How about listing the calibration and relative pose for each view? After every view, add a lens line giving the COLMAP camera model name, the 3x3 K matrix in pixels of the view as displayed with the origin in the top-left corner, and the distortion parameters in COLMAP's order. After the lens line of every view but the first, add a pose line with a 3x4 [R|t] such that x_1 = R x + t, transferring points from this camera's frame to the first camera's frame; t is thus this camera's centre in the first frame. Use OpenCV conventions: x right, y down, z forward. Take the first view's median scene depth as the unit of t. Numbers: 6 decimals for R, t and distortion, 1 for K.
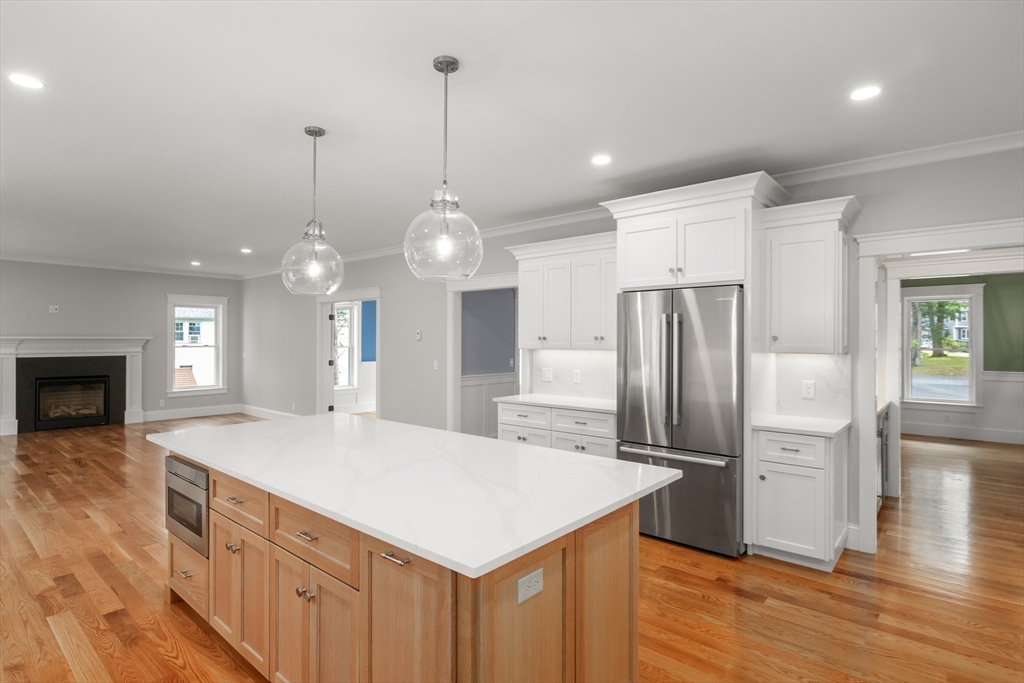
lens RADIAL K [[522.0, 0, 512.0], [0, 522.0, 341.5], [0, 0, 1]] dist [-0.005565, -0.001533]
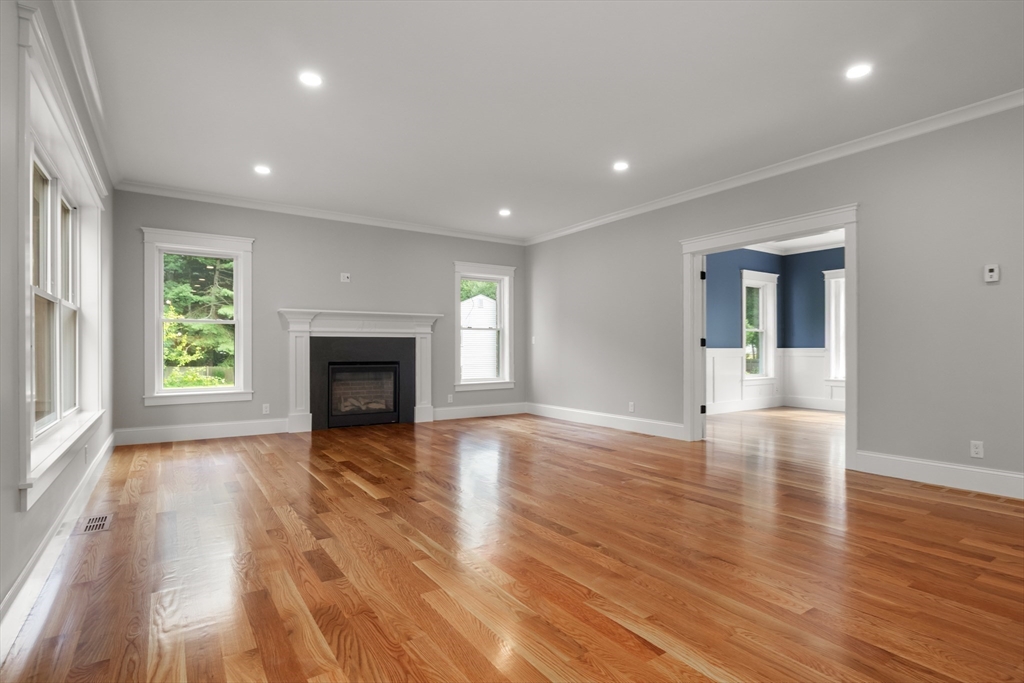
lens RADIAL K [[522.0, 0, 512.0], [0, 522.0, 341.5], [0, 0, 1]] dist [-0.005565, -0.001533]
pose [[0.962360, -0.009986, -0.271596, -0.390590], [0.005315, 0.999825, -0.017927, 0.049998], [0.271728, 0.015809, 0.962244, 0.274833]]
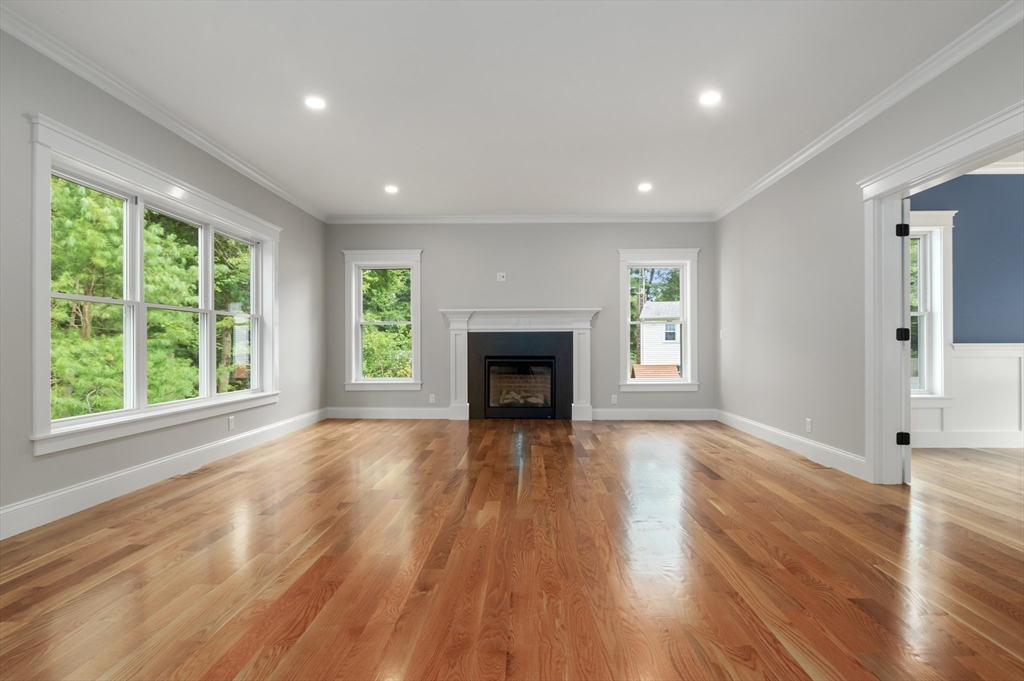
lens RADIAL K [[506.1, 0, 509.0], [0, 506.1, 348.0], [0, 0, 1]] dist [-0.001517, -0.000620]
pose [[0.621836, -0.000997, -0.783147, -0.214594], [0.003730, 0.999992, 0.001689, 0.049700], [0.783139, -0.003971, 0.621835, 0.466145]]
